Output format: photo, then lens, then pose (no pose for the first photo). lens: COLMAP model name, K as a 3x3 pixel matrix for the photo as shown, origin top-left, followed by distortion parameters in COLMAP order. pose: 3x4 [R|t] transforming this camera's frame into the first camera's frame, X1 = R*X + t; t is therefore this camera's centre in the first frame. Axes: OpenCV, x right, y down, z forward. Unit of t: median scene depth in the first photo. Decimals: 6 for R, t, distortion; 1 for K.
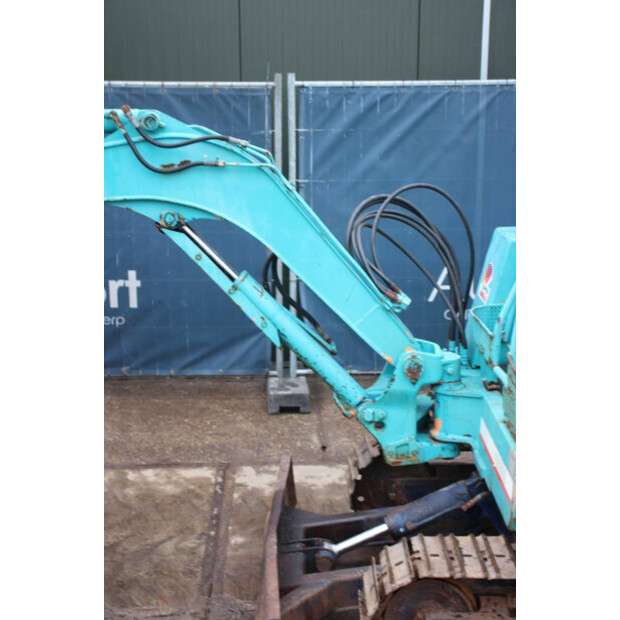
lens RADIAL K [[989.2, 0, 310.0], [0, 989.2, 310.0], [0, 0, 1]] dist [0.138116, 0.014362]
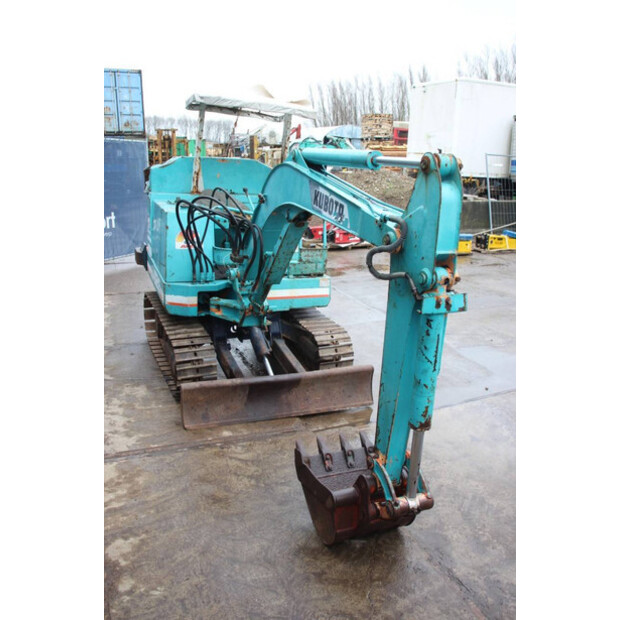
lens RADIAL K [[554.6, 0, 313.1], [0, 554.6, 309.7], [0, 0, 1]] dist [-0.153642, 0.176087]
pose [[-0.396733, -0.263824, 0.879204, -0.924609], [0.132324, 0.931366, 0.339187, -0.241659], [-0.908347, 0.250906, -0.334593, 1.269175]]
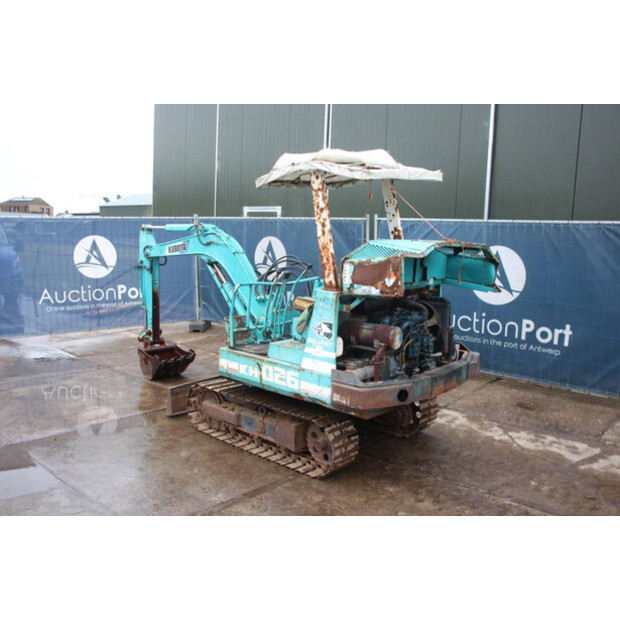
lens RADIAL K [[551.8, 0, 310.0], [0, 551.8, 310.0], [0, 0, 1]] dist [-0.117838, 0.001222]
pose [[0.735002, 0.118742, -0.667587, 1.117637], [-0.164260, 0.986402, -0.005400, 0.009094], [0.657868, 0.113627, 0.744513, 0.013999]]
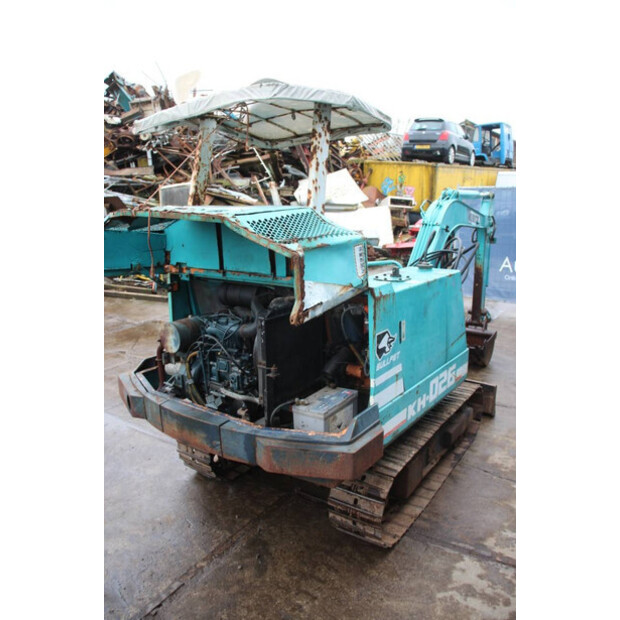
lens RADIAL K [[514.6, 0, 310.0], [0, 514.6, 310.0], [0, 0, 1]] dist [-0.168128, 0.155330]
pose [[-0.577897, 0.190805, -0.793492, 1.009254], [-0.150912, 0.930533, 0.333666, -0.268125], [0.802035, 0.312572, -0.508957, 1.354253]]
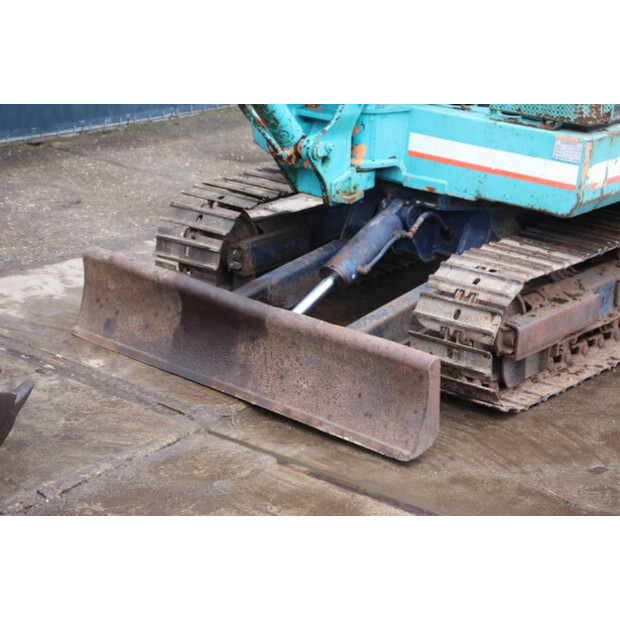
lens RADIAL K [[1462.3, 0, 310.0], [0, 1462.3, 310.0], [0, 0, 1]] dist [0.431890, 0.208284]
pose [[0.644915, -0.210648, 0.734651, -0.874681], [0.107036, 0.976686, 0.186084, 0.006414], [-0.756722, -0.041374, 0.652426, 0.187654]]
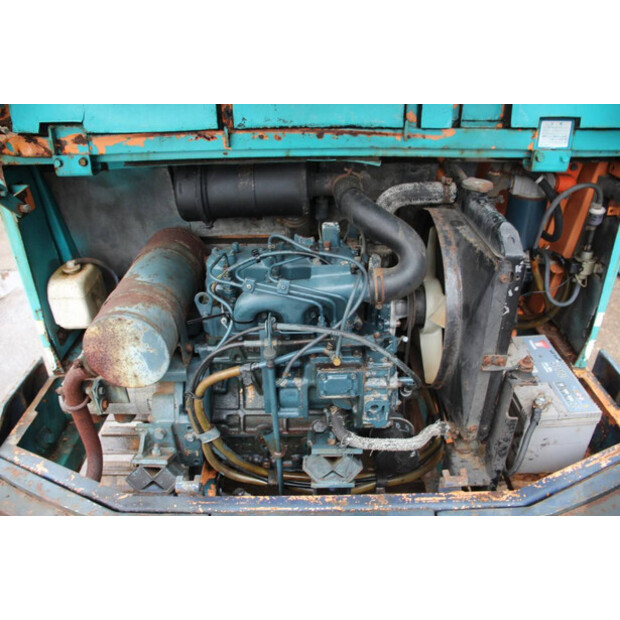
lens RADIAL K [[472.2, 0, 310.0], [0, 472.2, 310.0], [0, 0, 1]] dist [-0.121161, 0.113595]
pose [[0.020740, 0.527960, -0.849016, 0.754674], [-0.198035, 0.834542, 0.514122, -0.120282], [0.979976, 0.157472, 0.121863, 0.916610]]
